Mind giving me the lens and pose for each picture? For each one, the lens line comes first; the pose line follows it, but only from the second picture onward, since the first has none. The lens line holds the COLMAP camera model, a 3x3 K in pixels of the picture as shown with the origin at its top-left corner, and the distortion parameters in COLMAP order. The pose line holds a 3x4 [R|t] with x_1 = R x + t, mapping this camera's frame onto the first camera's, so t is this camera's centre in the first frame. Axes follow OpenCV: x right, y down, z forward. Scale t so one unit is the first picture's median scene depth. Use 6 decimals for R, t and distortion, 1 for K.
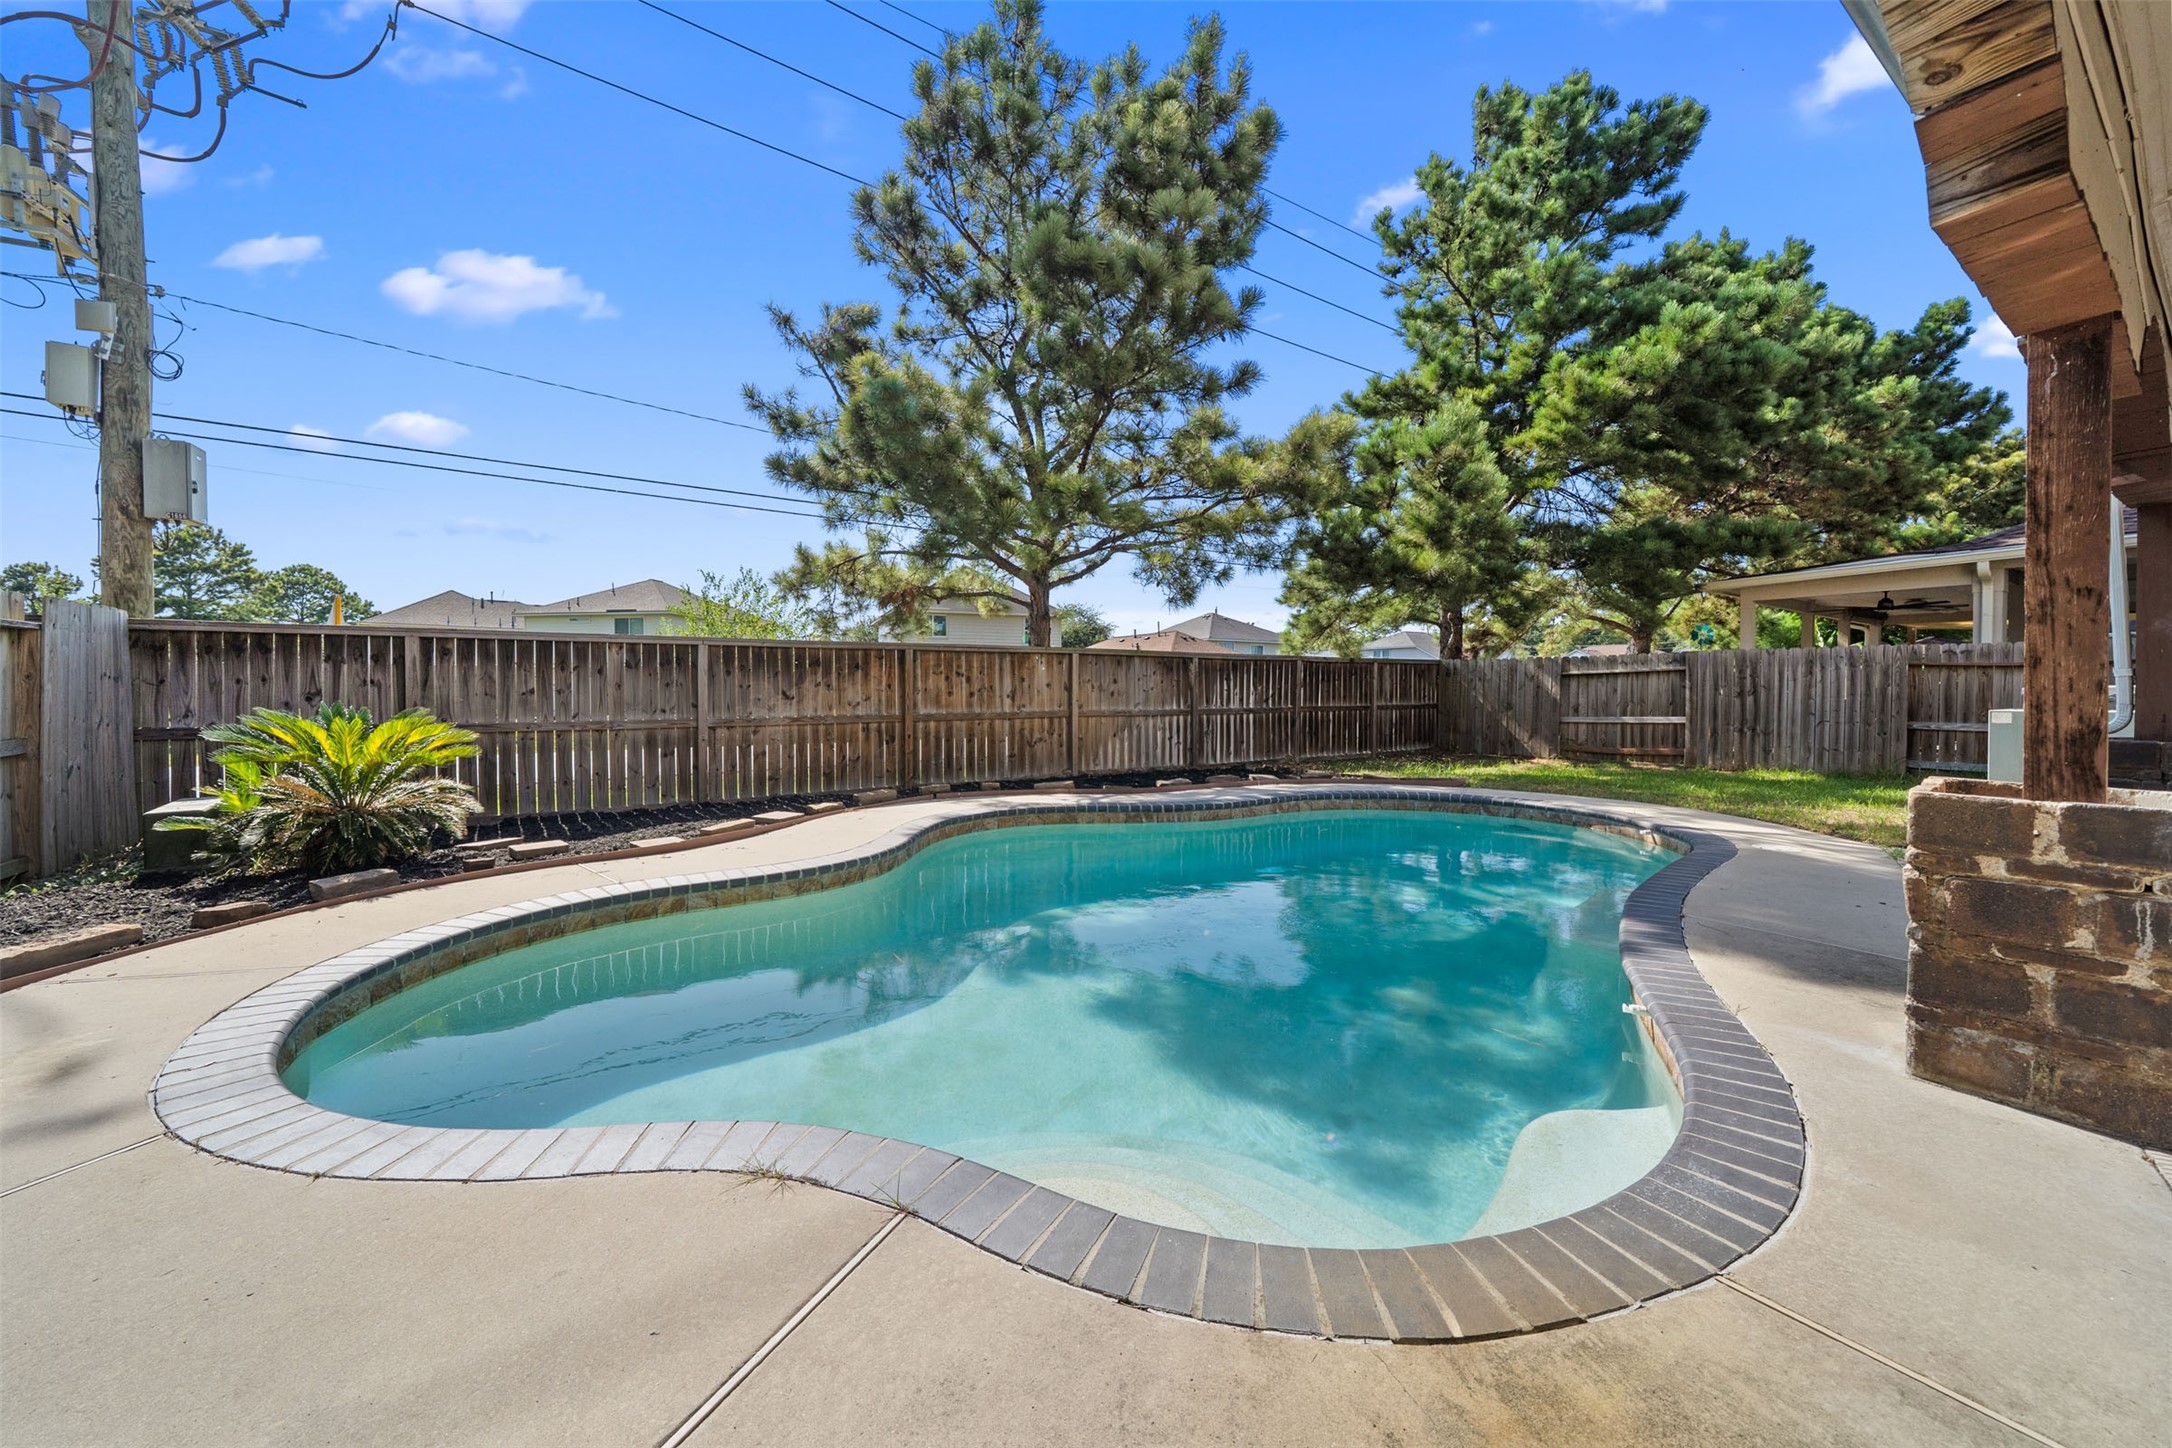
lens RADIAL K [[783.8, 0, 1074.9], [0, 783.8, 706.5], [0, 0, 1]] dist [-0.002872, -0.000120]
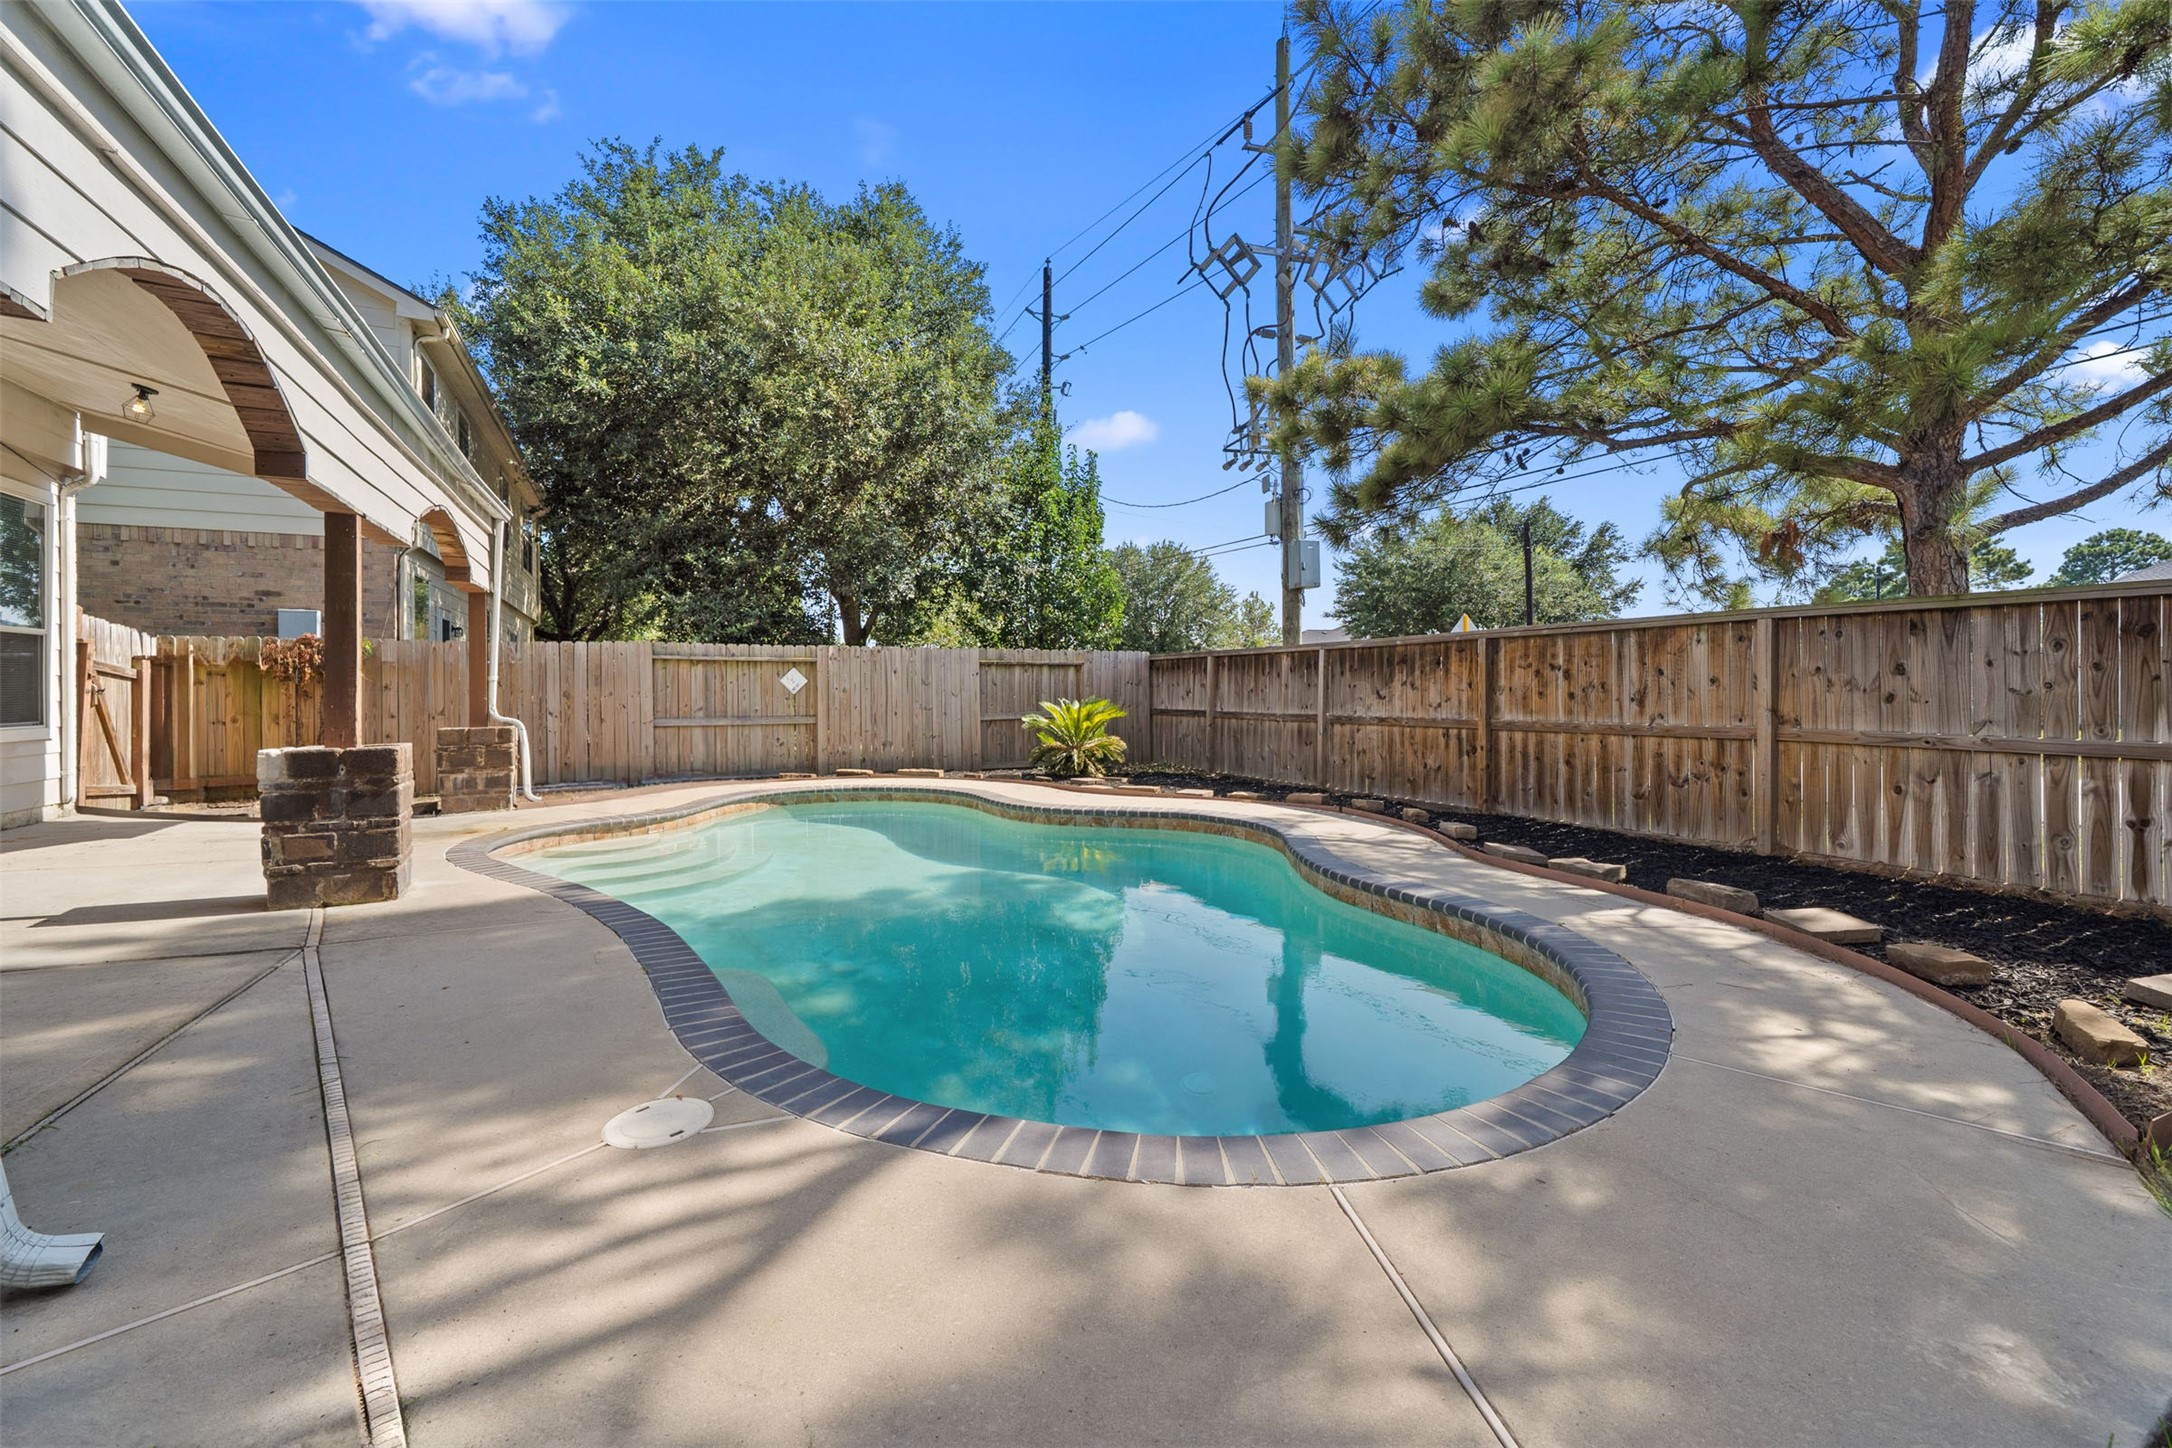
lens RADIAL K [[890.1, 0, 1073.9], [0, 890.1, 686.4], [0, 0, 1]] dist [-0.002212, -0.000279]
pose [[-0.142754, -0.001673, -0.989757, 0.744024], [-0.017379, 0.999849, 0.000817, -0.017787], [0.989606, 0.017317, -0.142761, 0.723987]]
